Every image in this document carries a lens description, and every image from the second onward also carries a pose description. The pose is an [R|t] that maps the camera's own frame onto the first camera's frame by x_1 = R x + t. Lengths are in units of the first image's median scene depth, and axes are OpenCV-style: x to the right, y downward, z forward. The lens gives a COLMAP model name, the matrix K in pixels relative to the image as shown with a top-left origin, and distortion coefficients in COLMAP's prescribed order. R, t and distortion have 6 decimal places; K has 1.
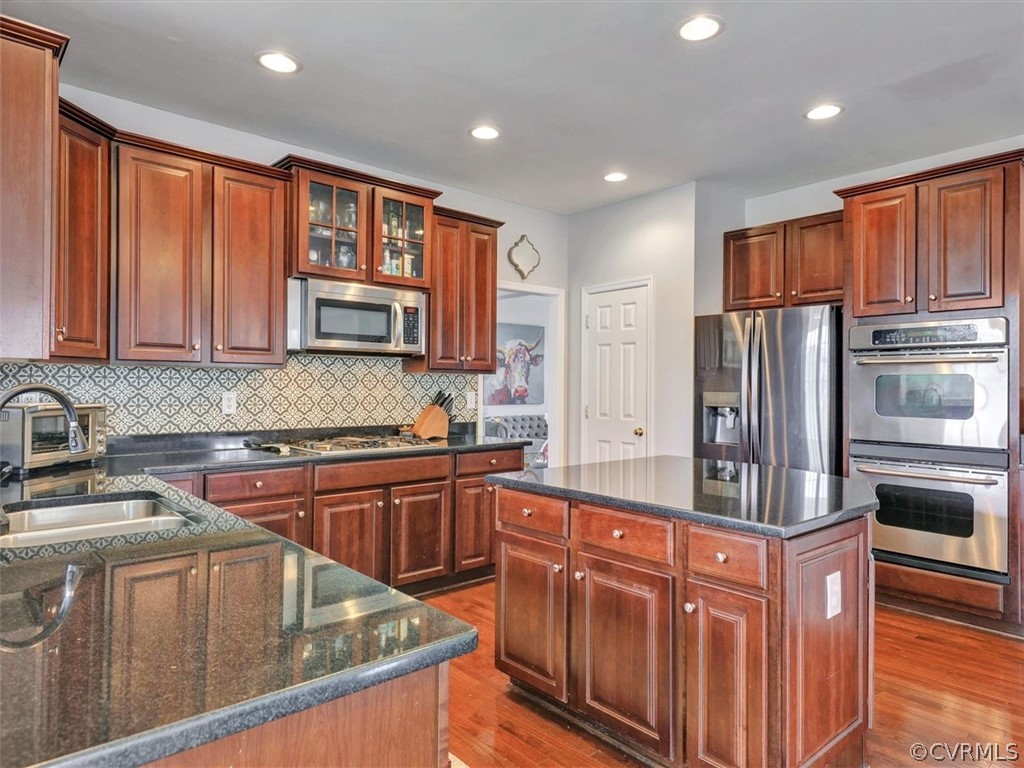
lens RADIAL K [[636.3, 0, 511.7], [0, 636.3, 382.0], [0, 0, 1]] dist [0.018154, -0.003146]
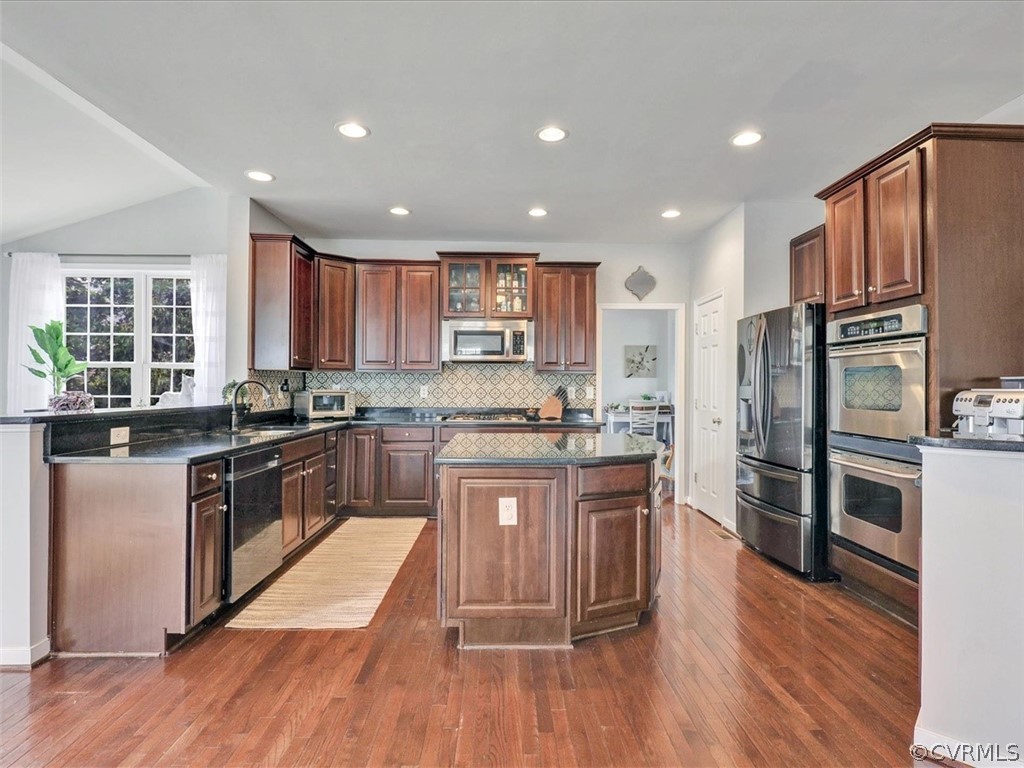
lens RADIAL K [[526.7, 0, 507.8], [0, 526.7, 385.5], [0, 0, 1]] dist [-0.000161, -0.005111]
pose [[0.764858, -0.001536, -0.644197, 0.655036], [0.003863, 0.999990, 0.002203, 0.011586], [0.644187, -0.004174, 0.764856, 0.007610]]
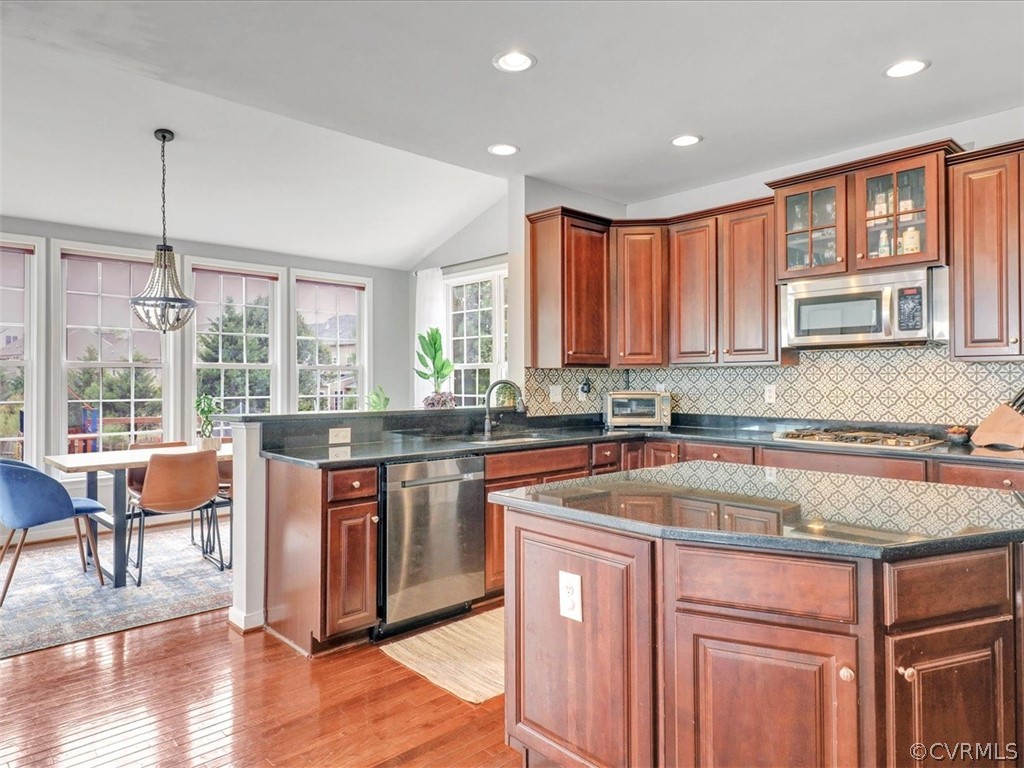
lens RADIAL K [[636.3, 0, 513.2], [0, 636.3, 379.1], [0, 0, 1]] dist [0.018154, -0.003146]
pose [[0.032854, -0.010543, -0.999405, 0.711924], [0.011100, 0.999887, -0.010184, 0.010529], [0.999399, -0.010758, 0.032968, 0.433925]]
